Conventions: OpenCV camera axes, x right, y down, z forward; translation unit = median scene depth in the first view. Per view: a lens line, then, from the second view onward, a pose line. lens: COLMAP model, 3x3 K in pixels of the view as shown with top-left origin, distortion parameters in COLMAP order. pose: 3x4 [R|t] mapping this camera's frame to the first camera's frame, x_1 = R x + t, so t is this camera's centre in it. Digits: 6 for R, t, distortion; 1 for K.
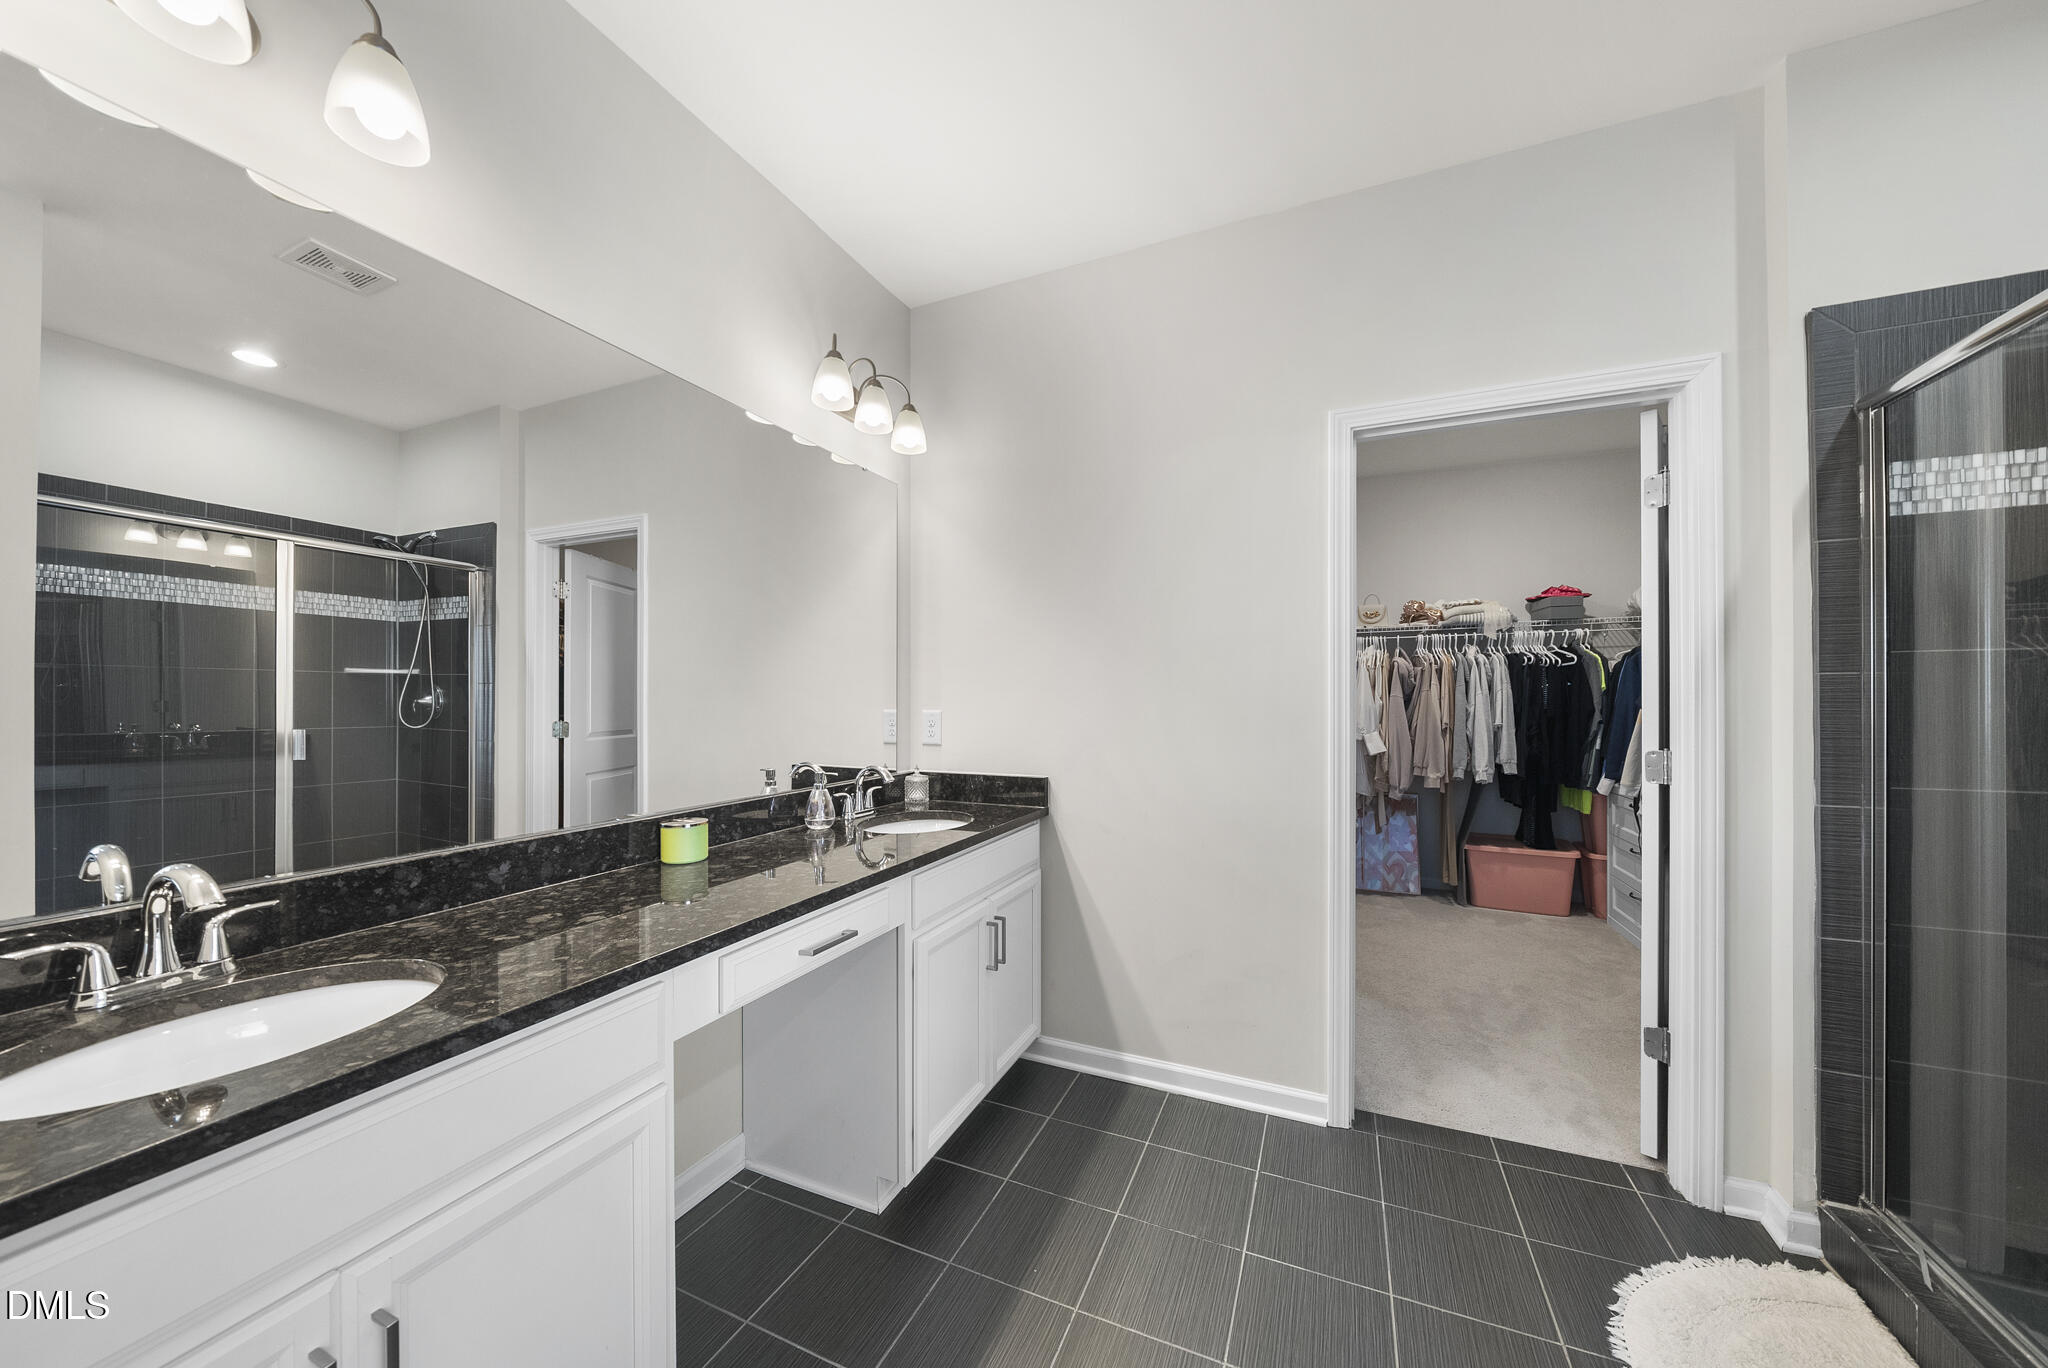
lens RADIAL K [[703.6, 0, 1019.5], [0, 703.6, 696.1], [0, 0, 1]] dist [-0.006825, 0.000130]
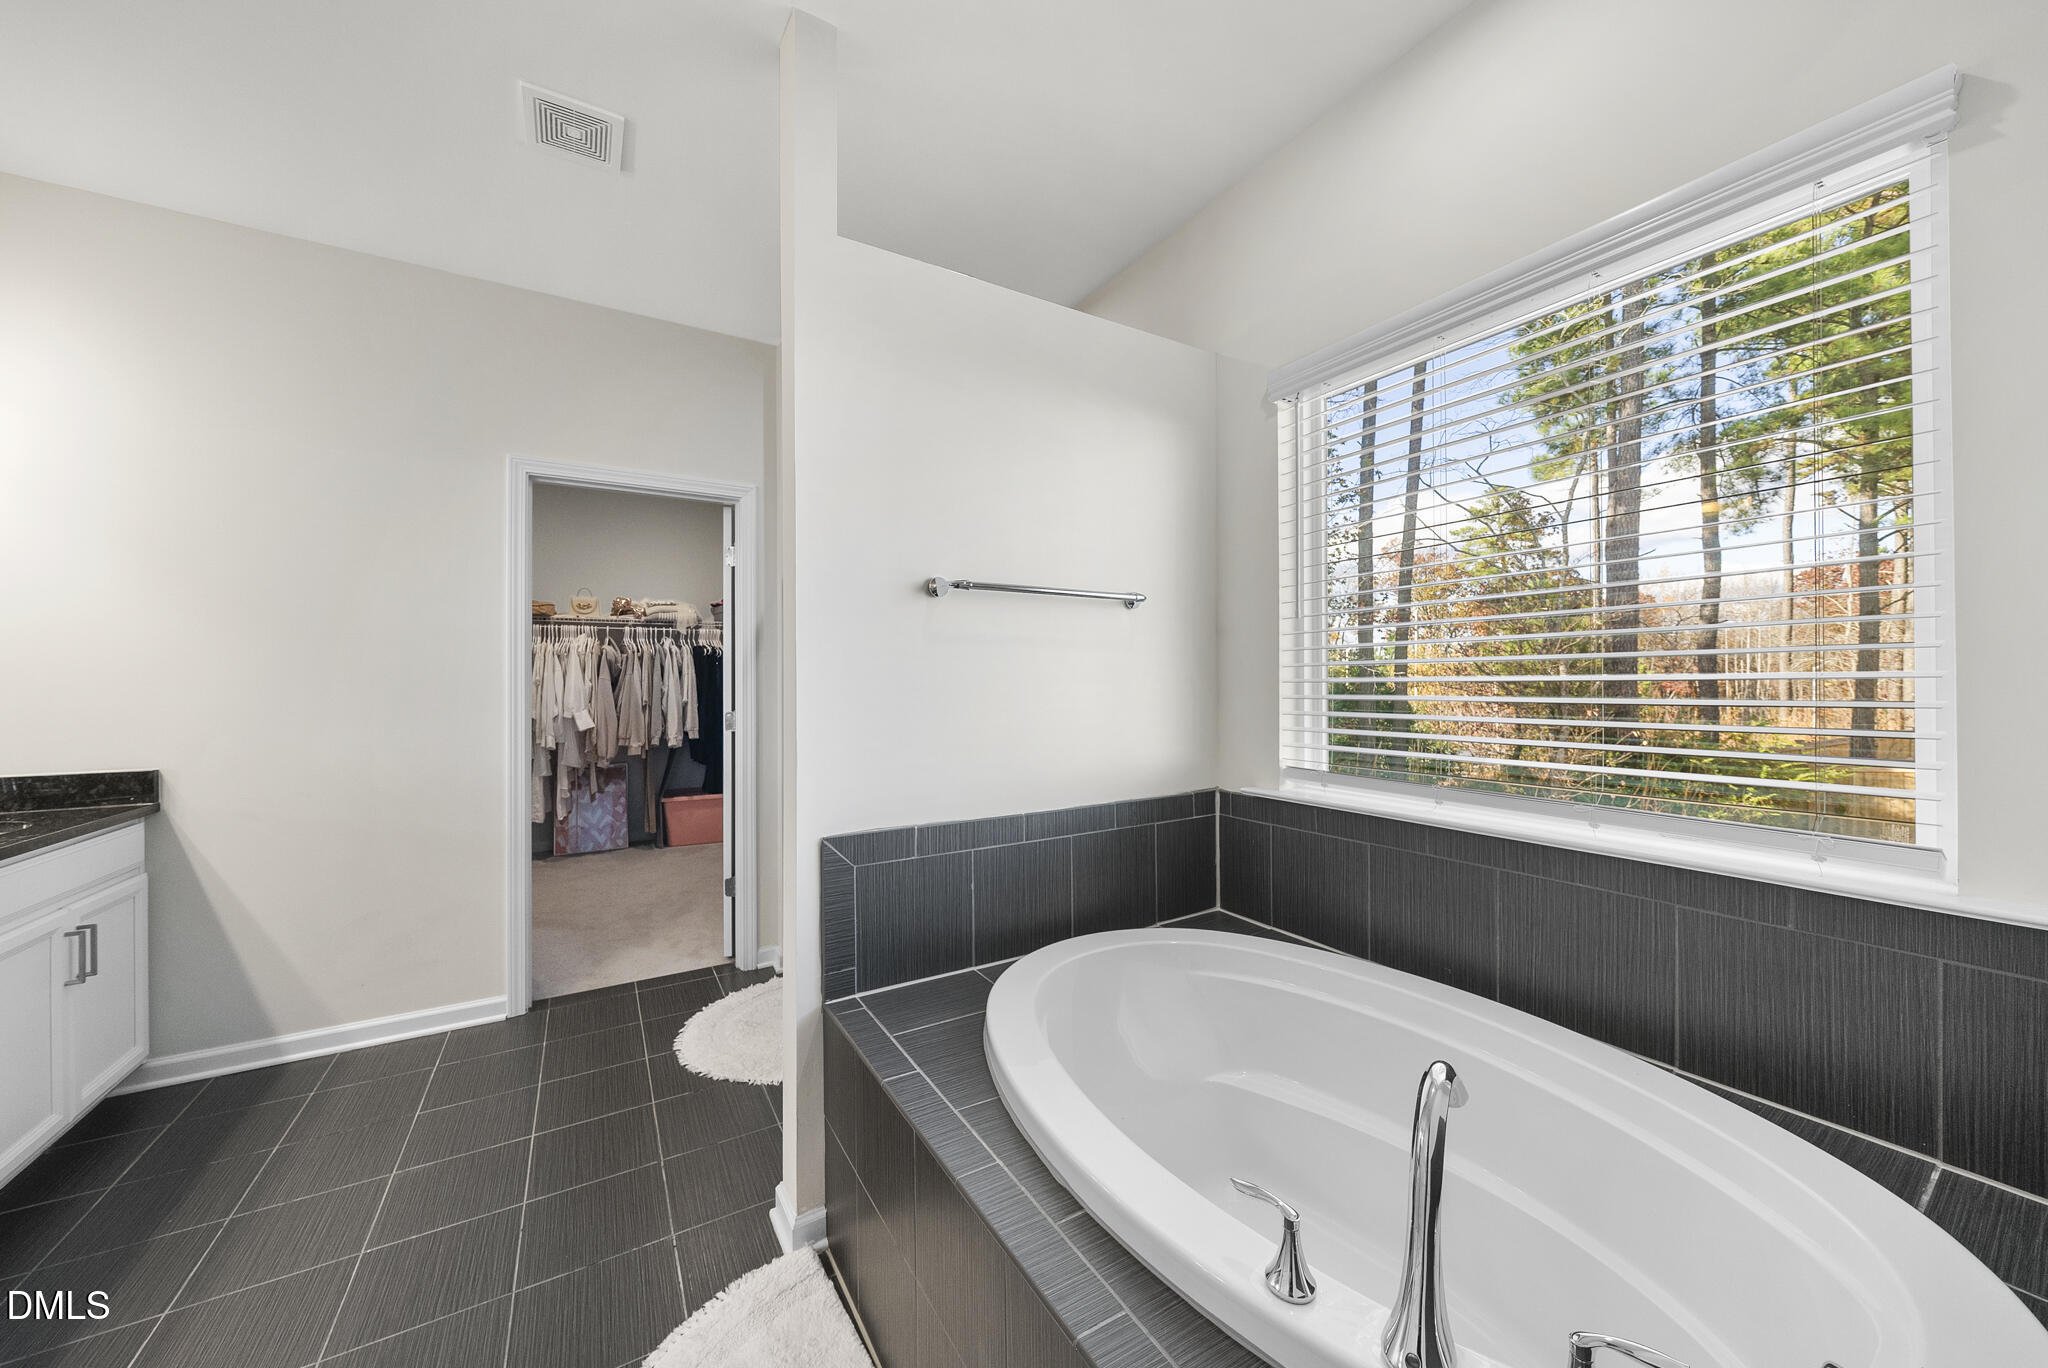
lens RADIAL K [[719.5, 0, 1028.2], [0, 719.5, 676.2], [0, 0, 1]] dist [-0.008203, -0.000220]
pose [[0.564517, 0.001799, 0.825419, -0.048831], [0.000090, 0.999997, -0.002241, -0.001619], [-0.825421, 0.001339, 0.564516, -0.259143]]
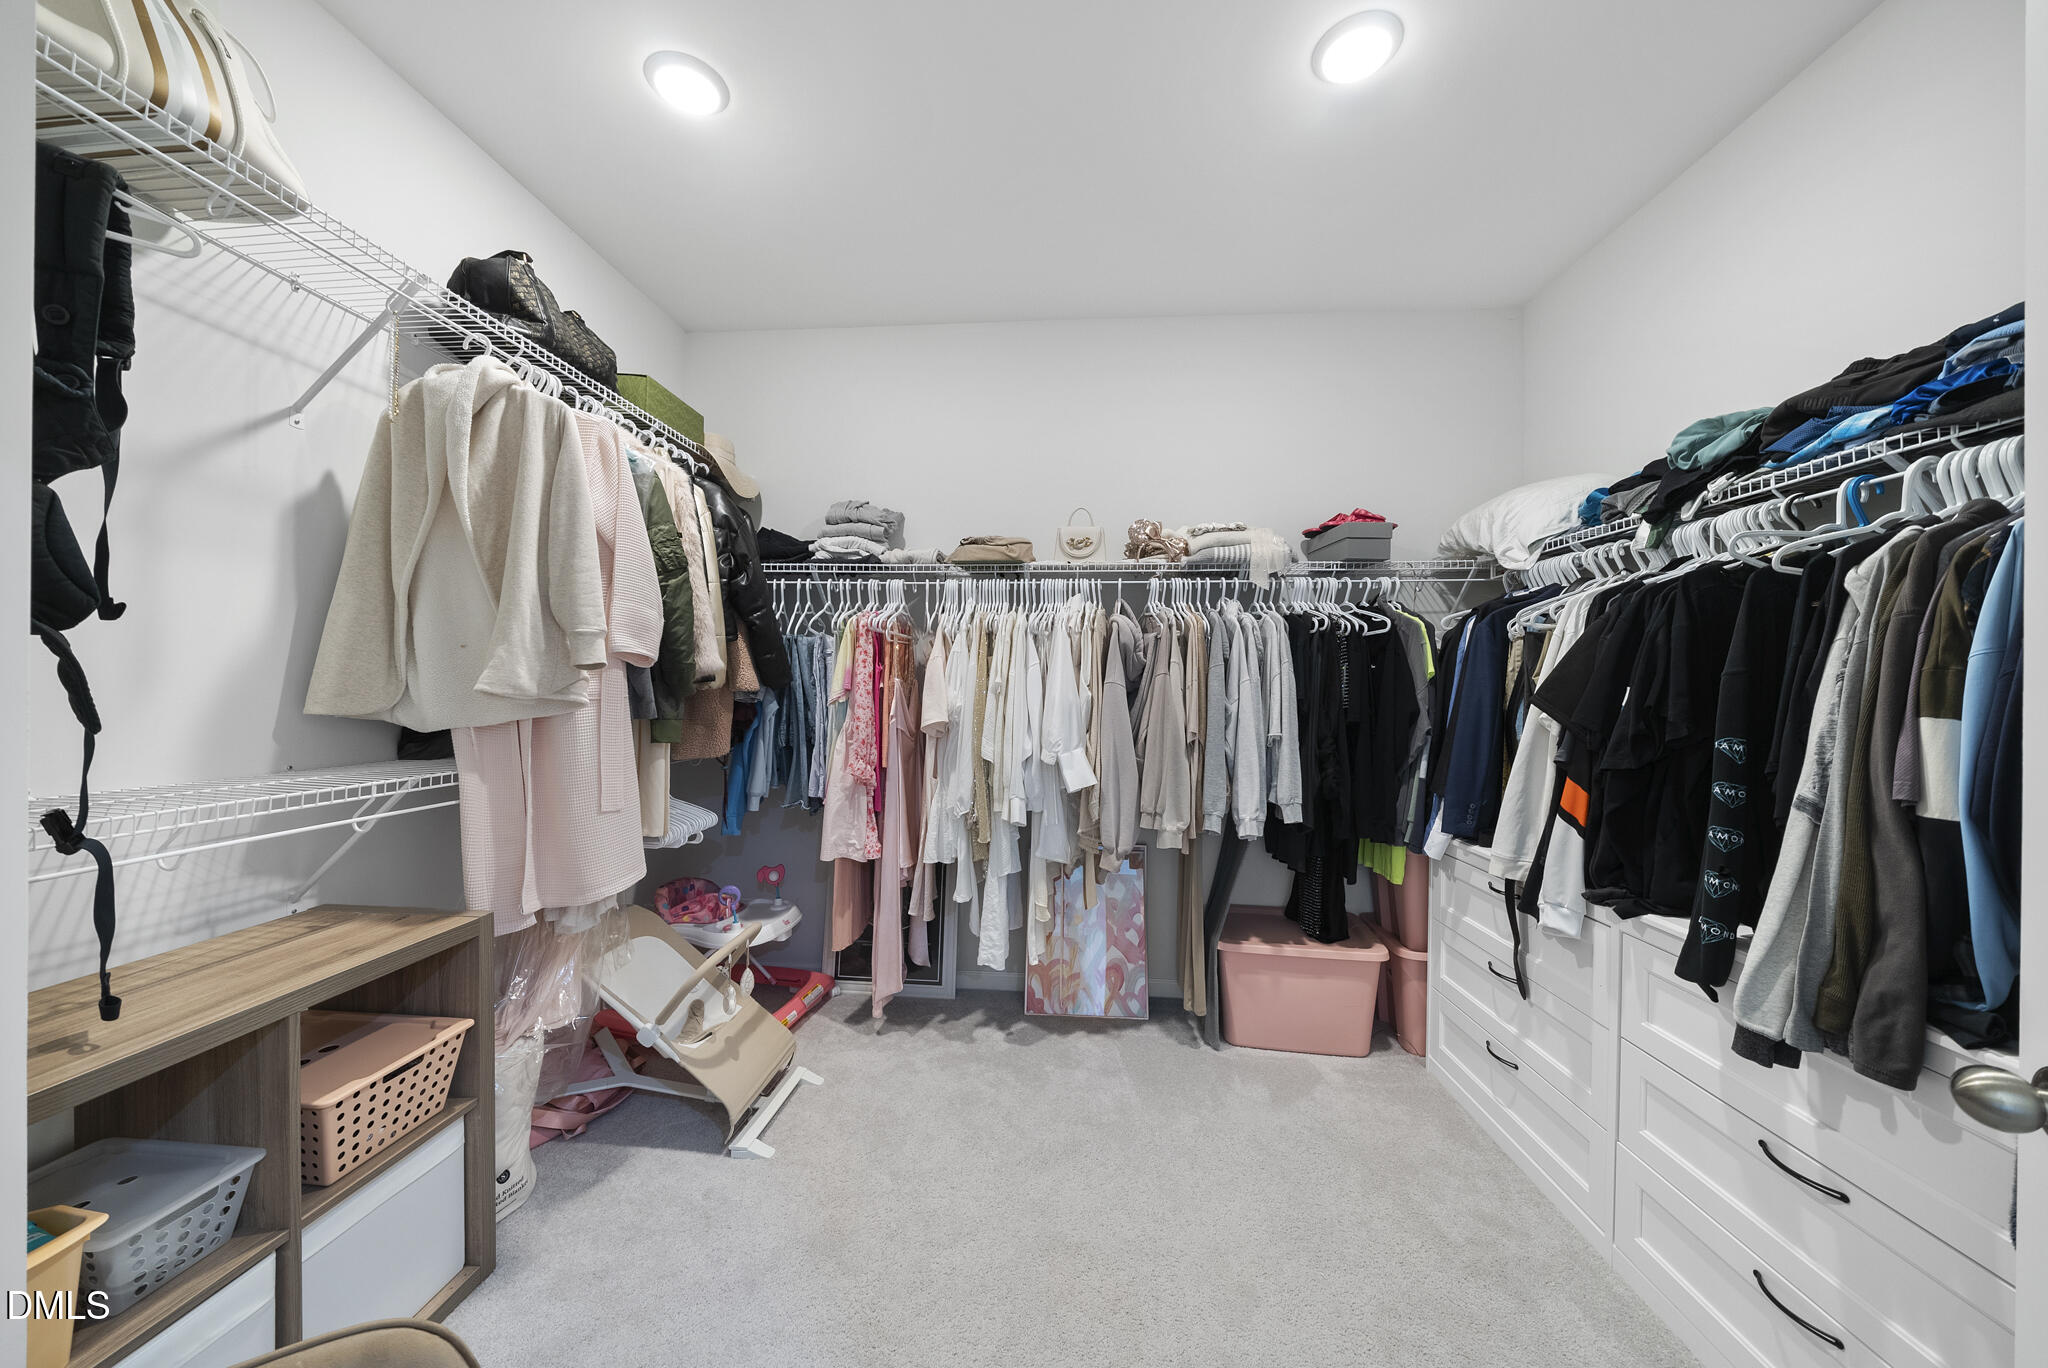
lens RADIAL K [[695.1, 0, 1019.0], [0, 695.1, 684.8], [0, 0, 1]] dist [-0.005626, -0.000167]
pose [[0.943895, 0.012290, 0.330018, 0.297787], [-0.013436, 0.999909, 0.001190, 0.001570], [-0.329973, -0.005557, 0.943974, 0.530944]]
